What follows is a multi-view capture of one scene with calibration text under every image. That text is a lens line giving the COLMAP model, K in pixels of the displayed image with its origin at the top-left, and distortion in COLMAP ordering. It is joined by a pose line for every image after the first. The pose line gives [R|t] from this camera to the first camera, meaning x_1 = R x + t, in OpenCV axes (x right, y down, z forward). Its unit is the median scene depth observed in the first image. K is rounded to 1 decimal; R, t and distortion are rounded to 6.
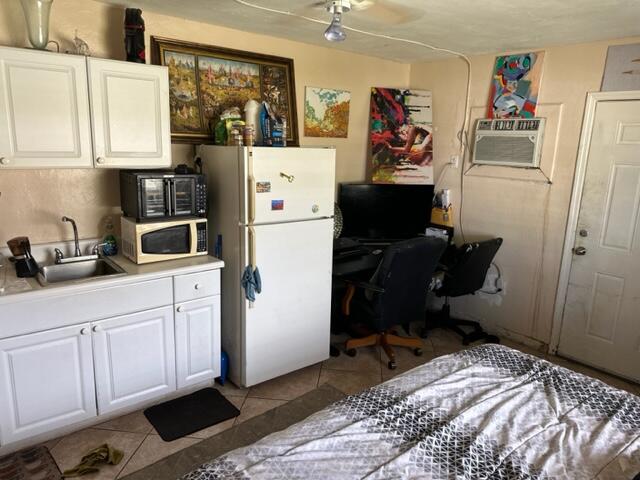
lens RADIAL K [[451.3, 0, 320.0], [0, 451.3, 240.0], [0, 0, 1]] dist [0.044489, -0.045565]
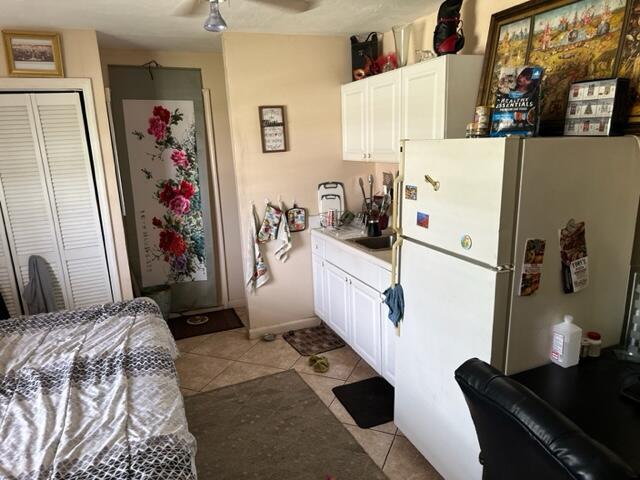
lens RADIAL K [[451.3, 0, 320.0], [0, 451.3, 240.0], [0, 0, 1]] dist [0.044489, -0.045565]
pose [[-0.287733, 0.186625, -0.939351, 0.595328], [-0.182257, 0.952235, 0.245012, -0.179765], [0.940209, 0.241702, -0.239975, 0.946477]]
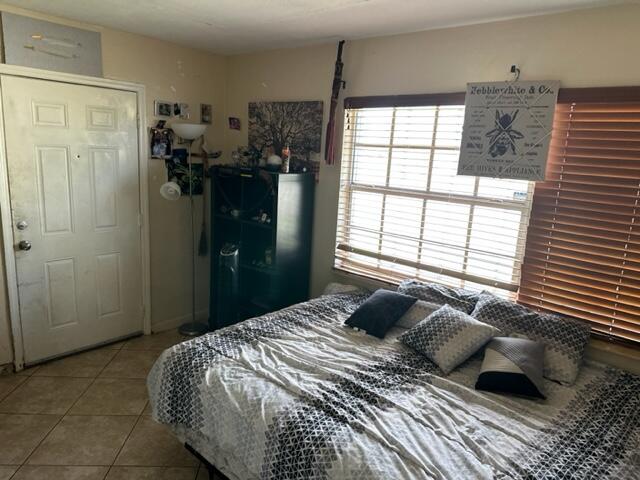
lens RADIAL K [[451.3, 0, 320.0], [0, 451.3, 240.0], [0, 0, 1]] dist [0.044489, -0.045565]
pose [[-0.153122, -0.240456, 0.958506, -0.410228], [0.151803, 0.952709, 0.263252, -0.148598], [-0.976478, 0.185814, -0.109379, 0.595887]]
